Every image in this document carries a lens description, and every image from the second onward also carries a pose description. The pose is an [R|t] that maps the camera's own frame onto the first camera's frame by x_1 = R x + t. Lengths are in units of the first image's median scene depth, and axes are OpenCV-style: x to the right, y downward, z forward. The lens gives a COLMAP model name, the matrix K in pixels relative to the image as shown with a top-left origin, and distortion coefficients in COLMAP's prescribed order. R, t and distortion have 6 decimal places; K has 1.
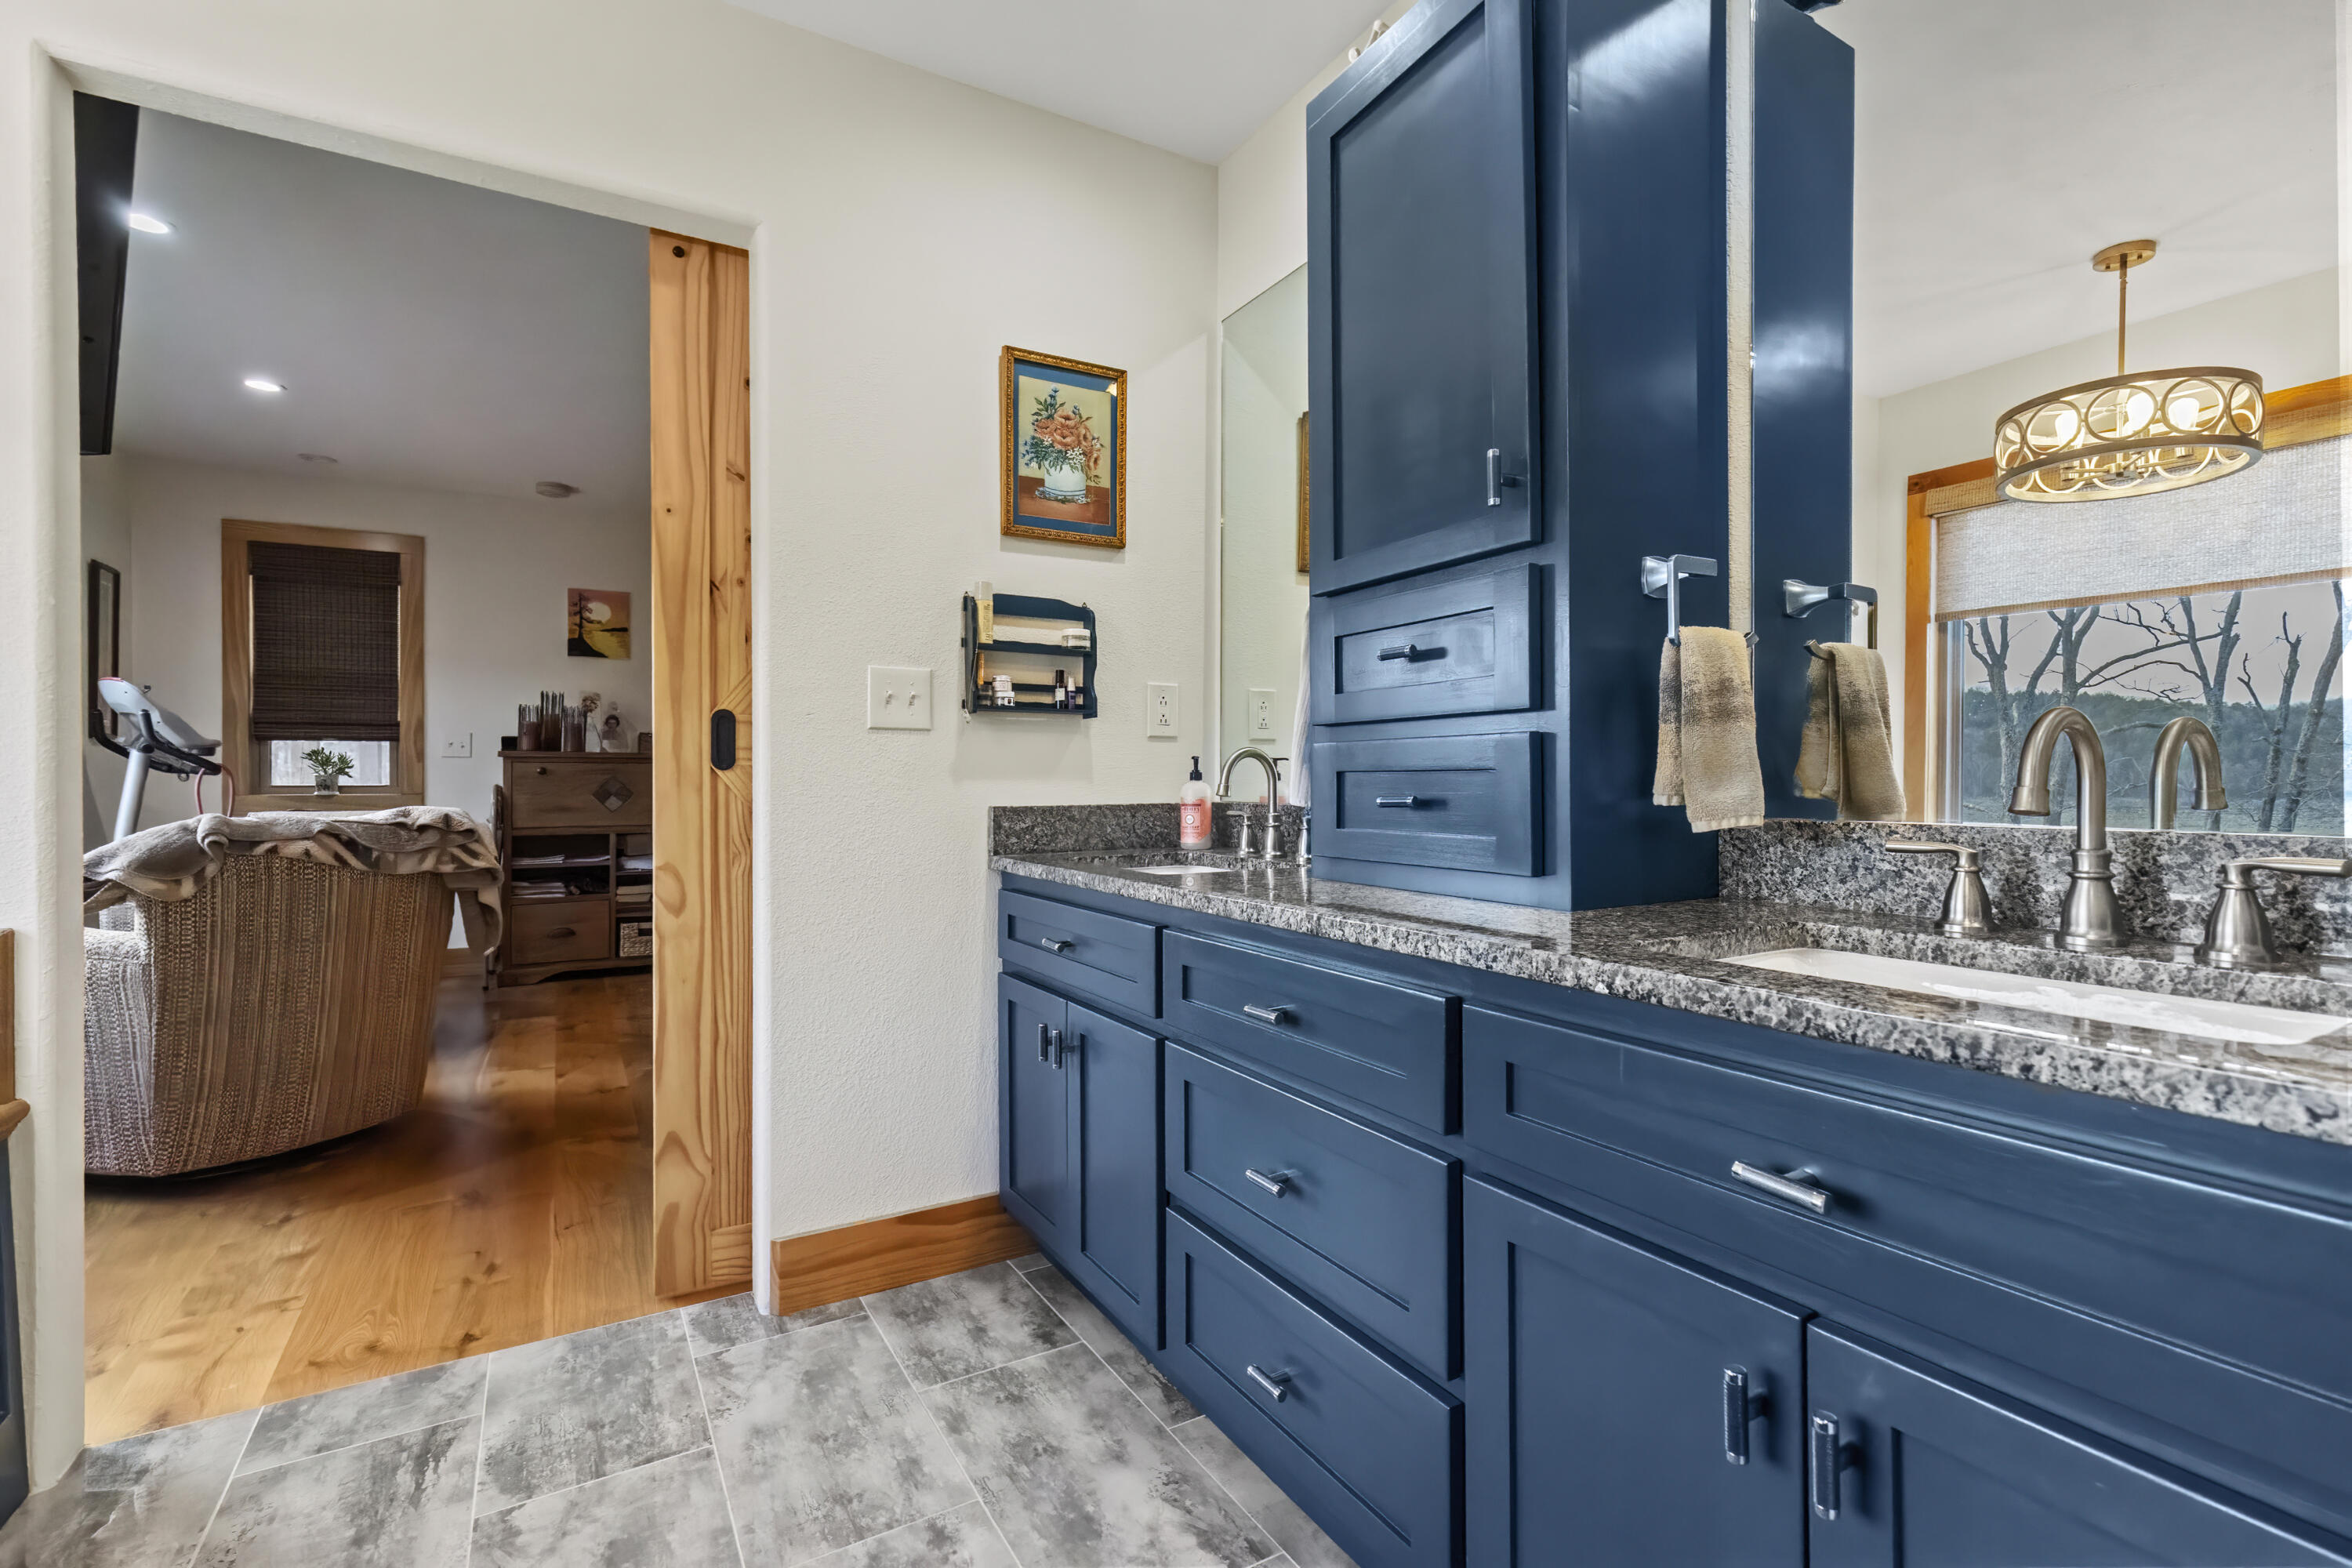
lens RADIAL K [[1060.2, 0, 1180.7], [0, 1060.2, 778.2], [0, 0, 1]] dist [0.004136, -0.000424]
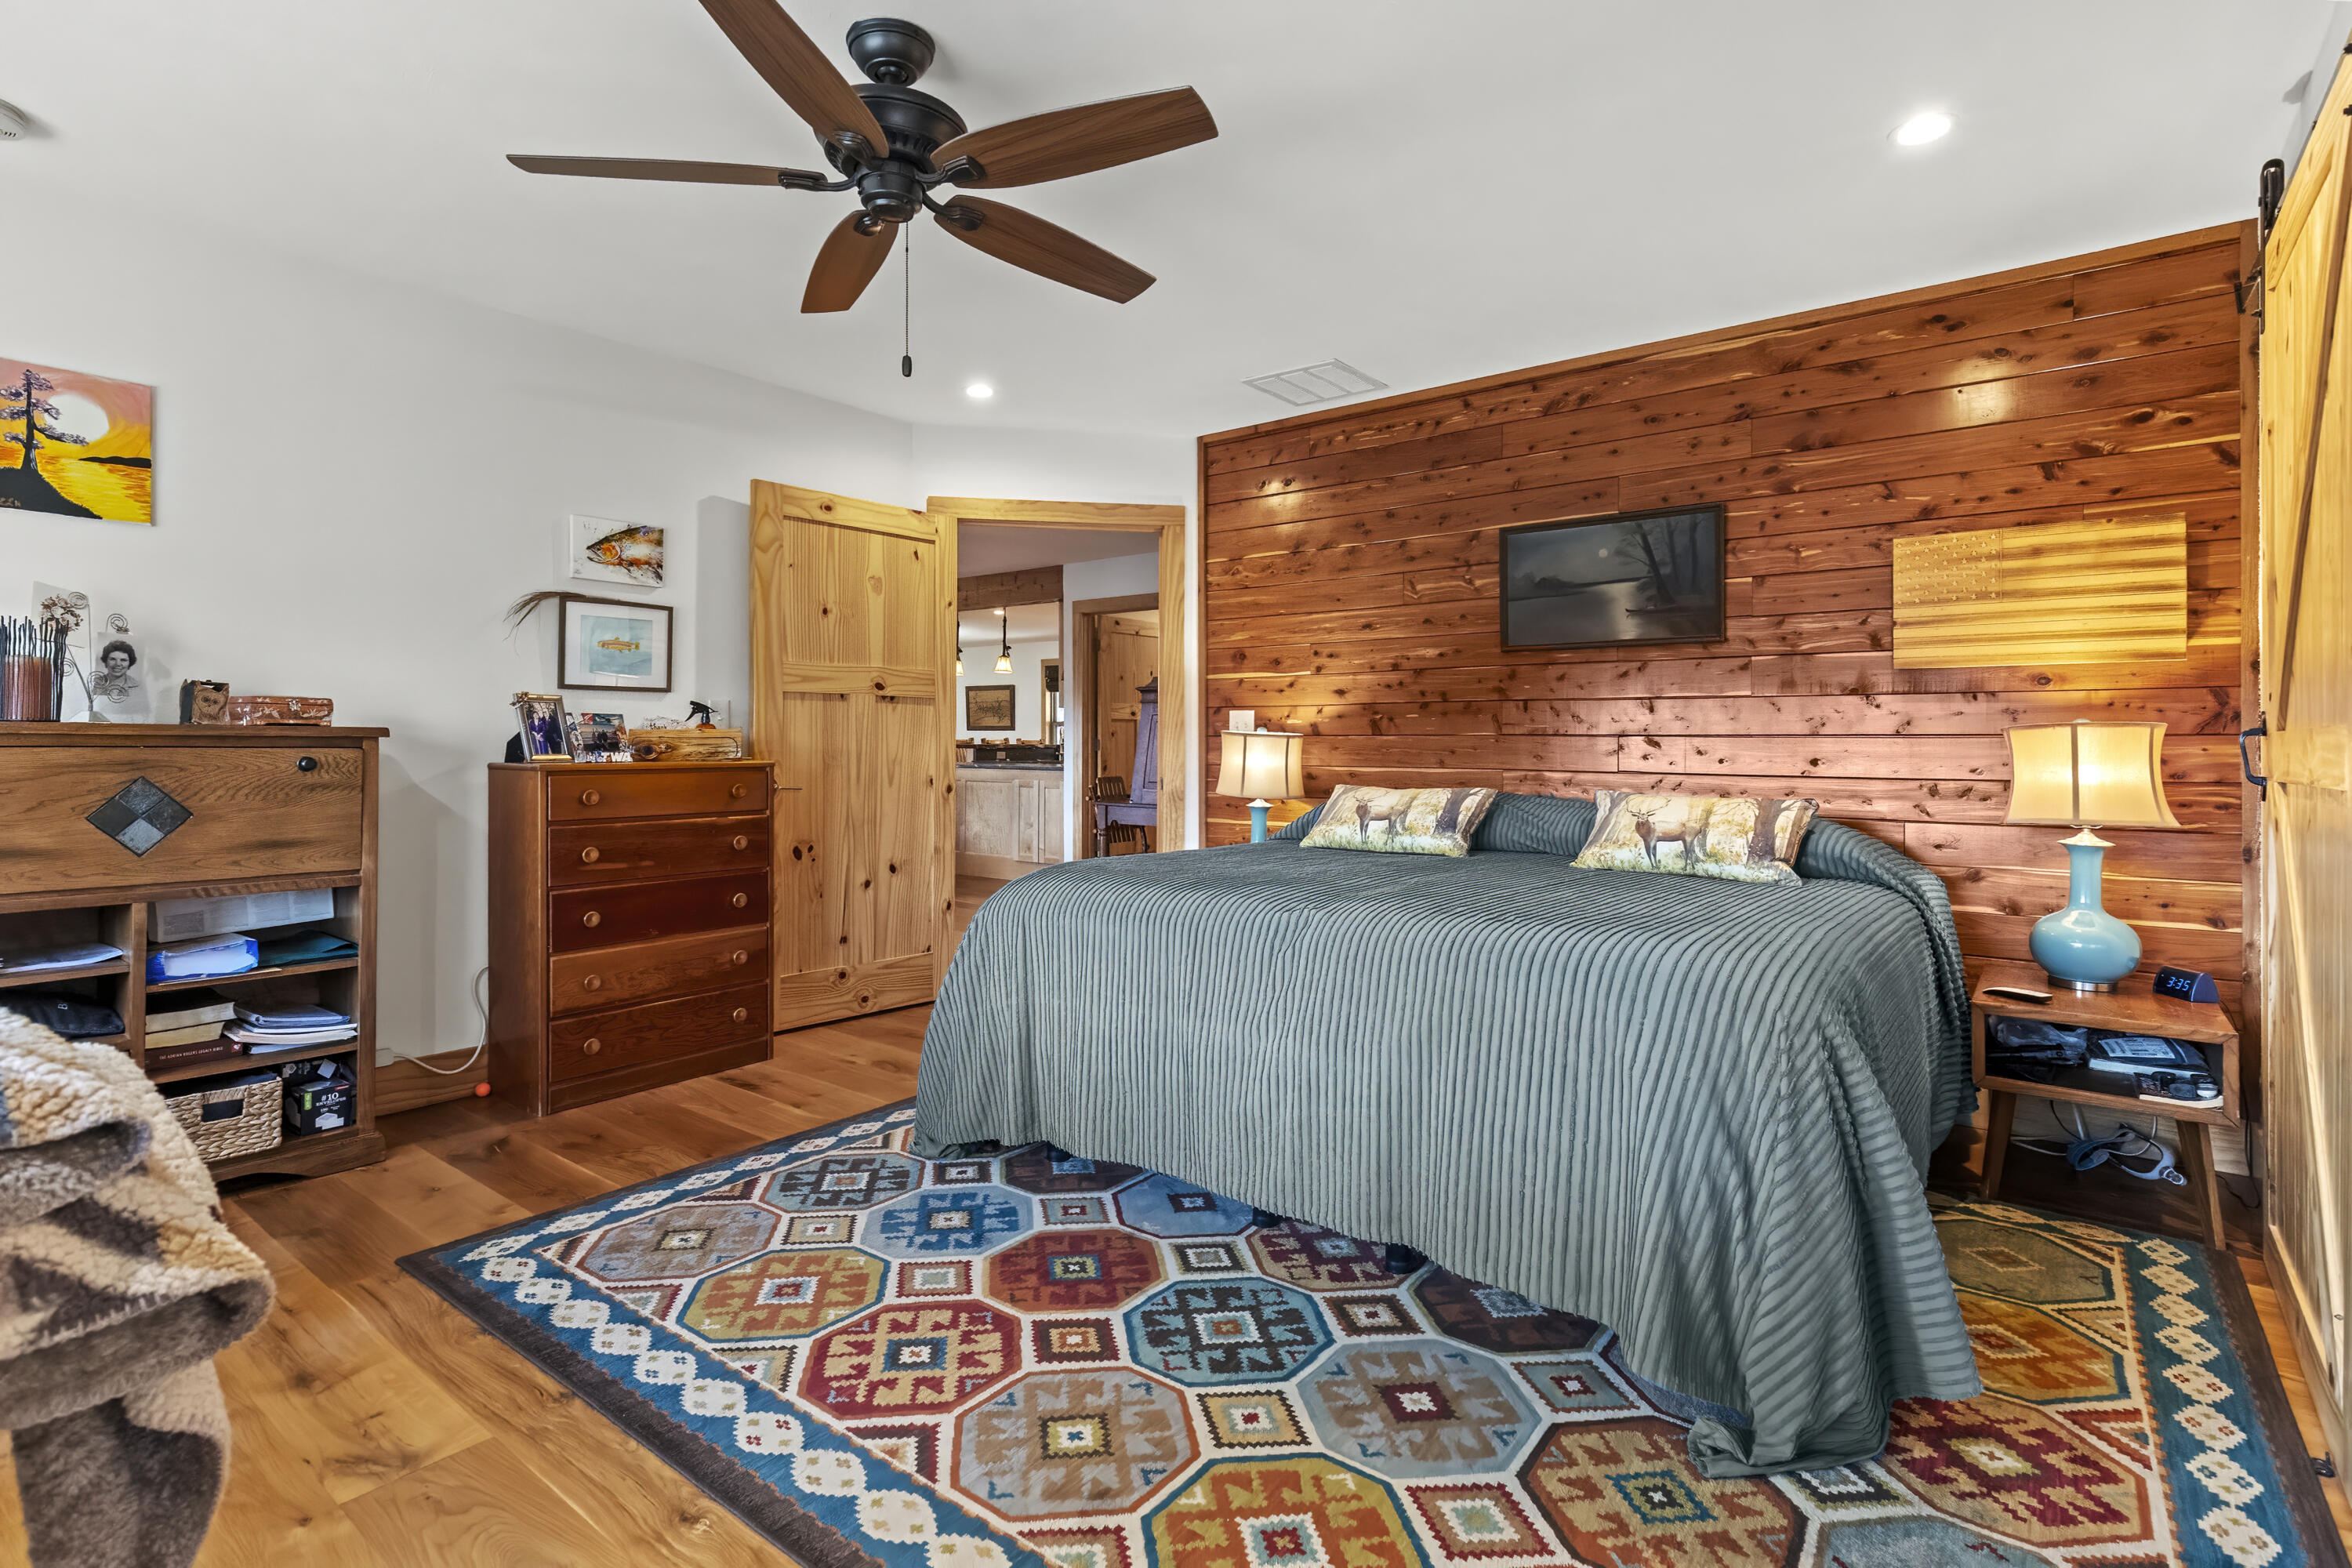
lens RADIAL K [[1130.4, 0, 1167.6], [0, 1130.4, 741.0], [0, 0, 1]] dist [0.007686, -0.000060]
pose [[0.930547, 0.003618, 0.366154, -0.753324], [-0.003245, 0.999993, -0.001635, -0.043133], [-0.366157, 0.000333, 0.930553, 0.955128]]
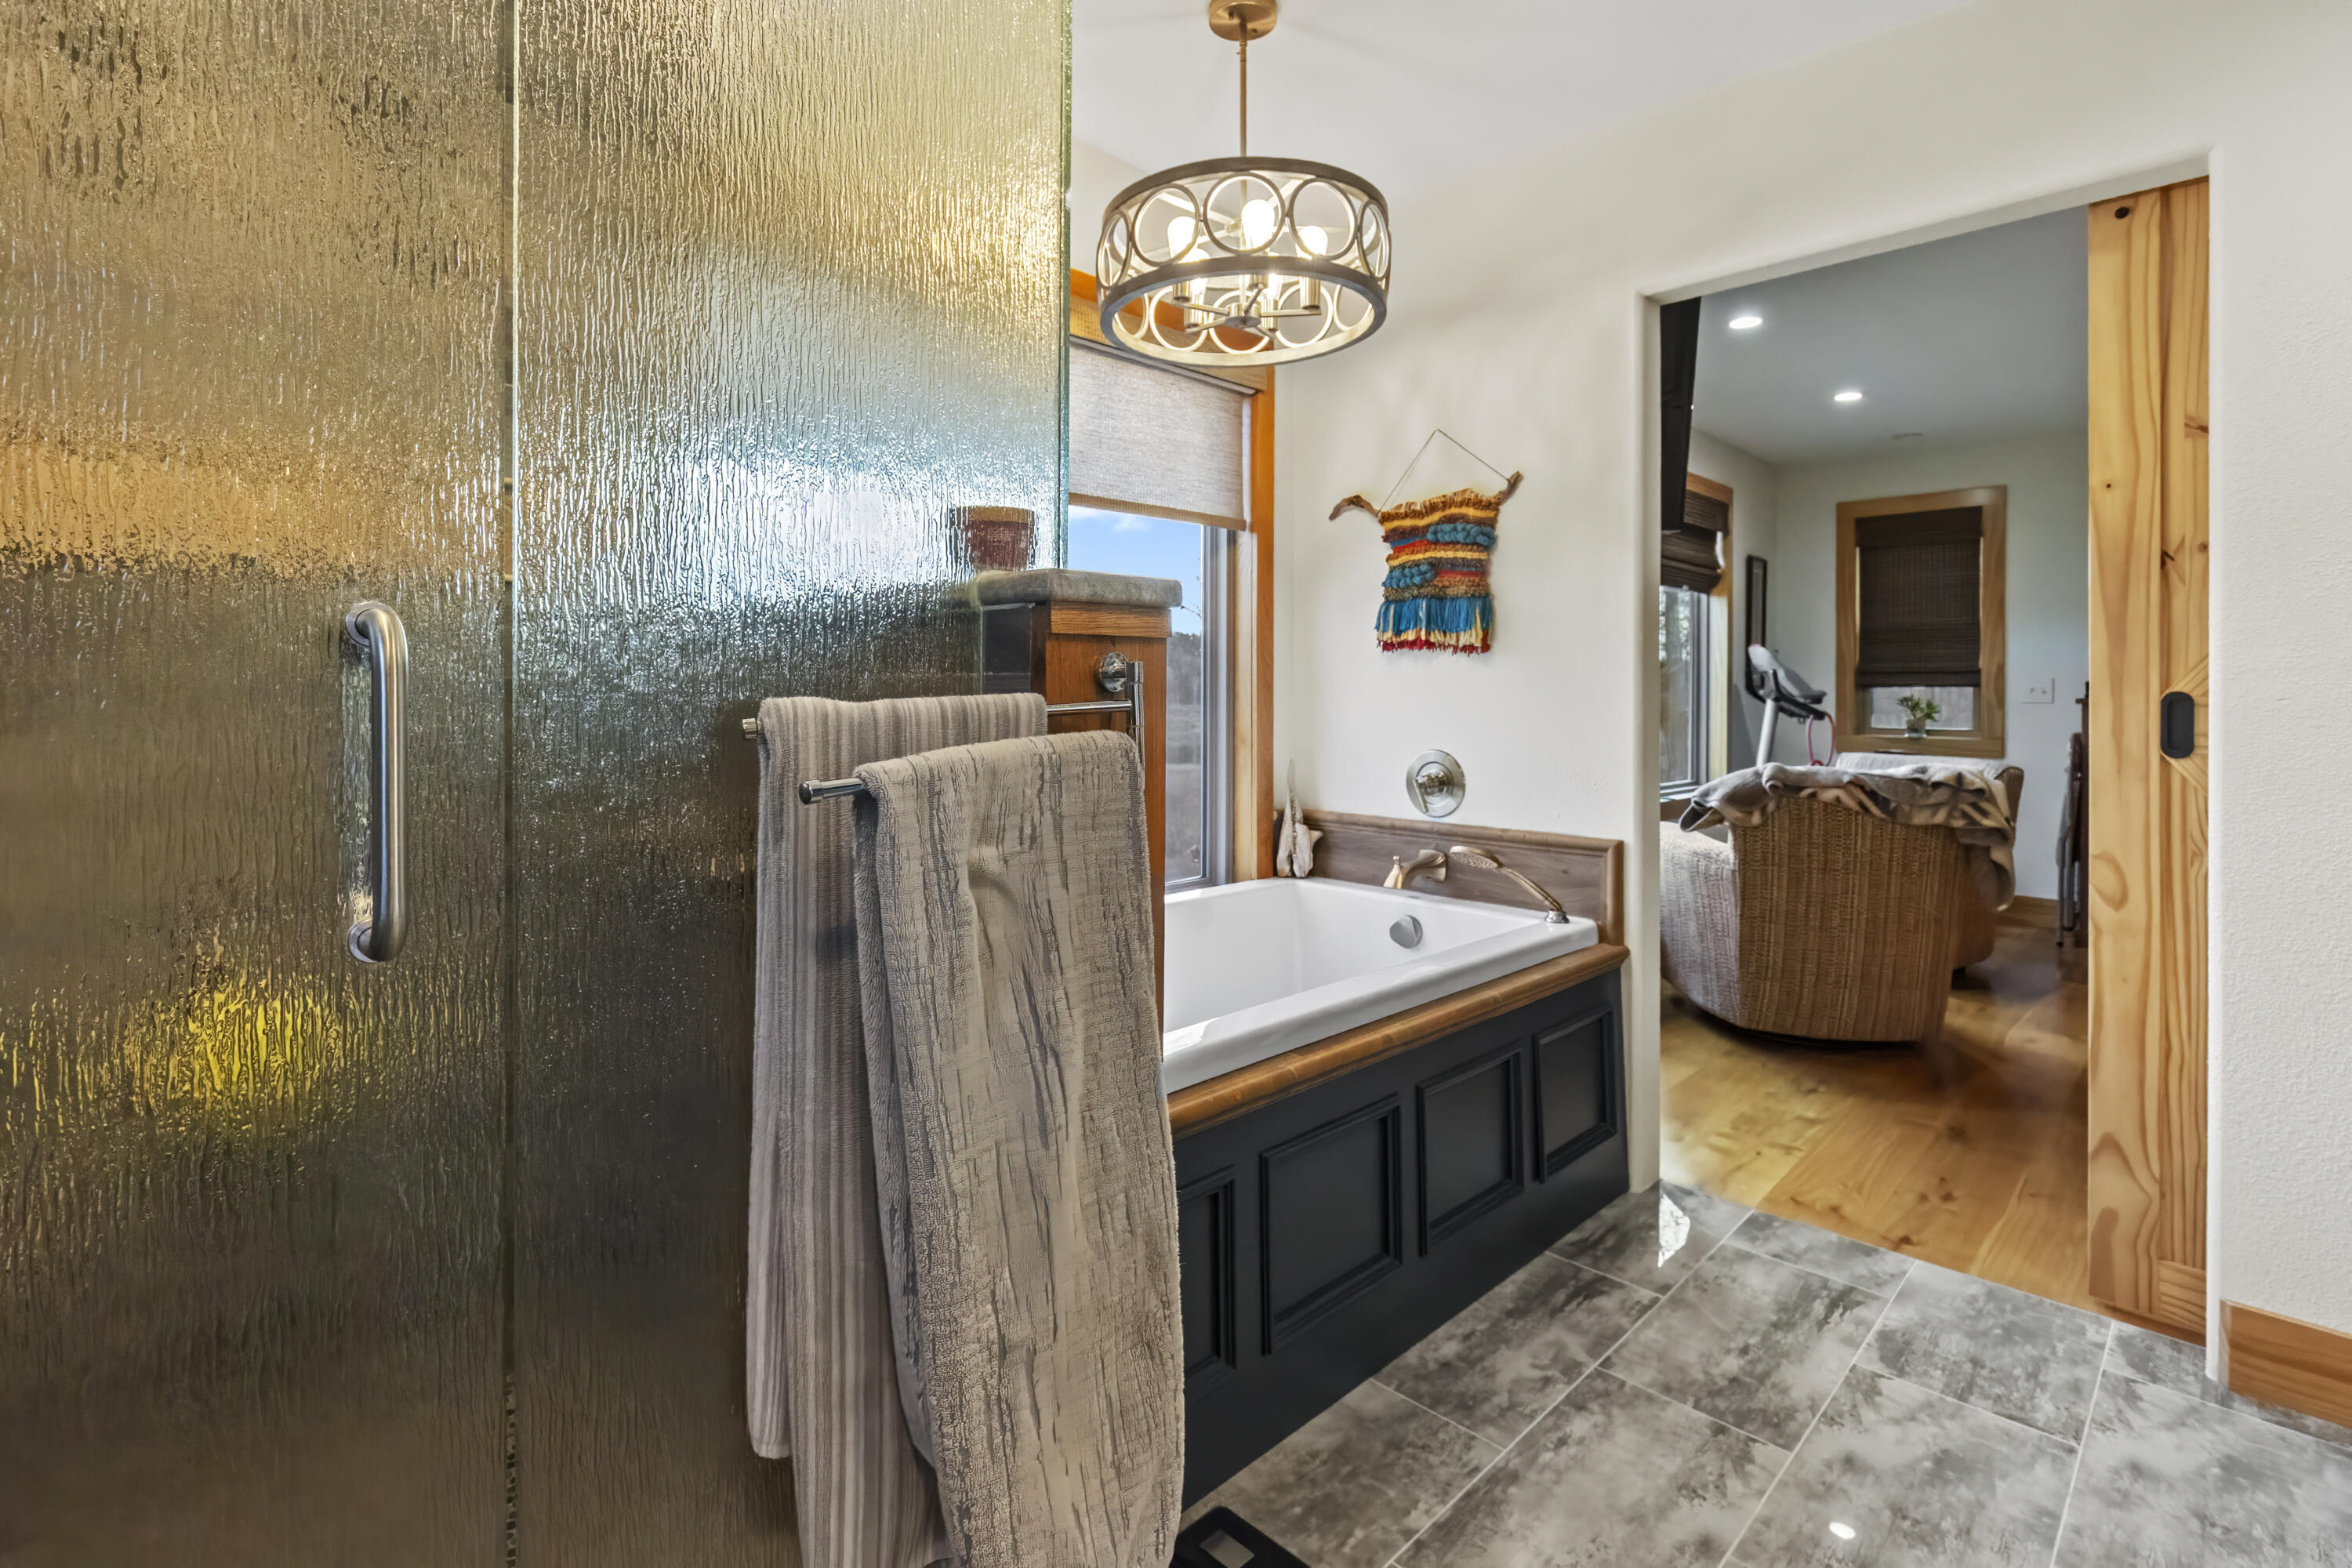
lens RADIAL K [[1116.9, 0, 1171.9], [0, 1116.9, 697.5], [0, 0, 1]] dist [0.013853, -0.006053]
pose [[0.244243, 0.006658, -0.969691, 0.292720], [-0.004321, 0.999974, 0.005777, -0.061926], [0.969704, 0.002779, 0.244266, -0.068750]]
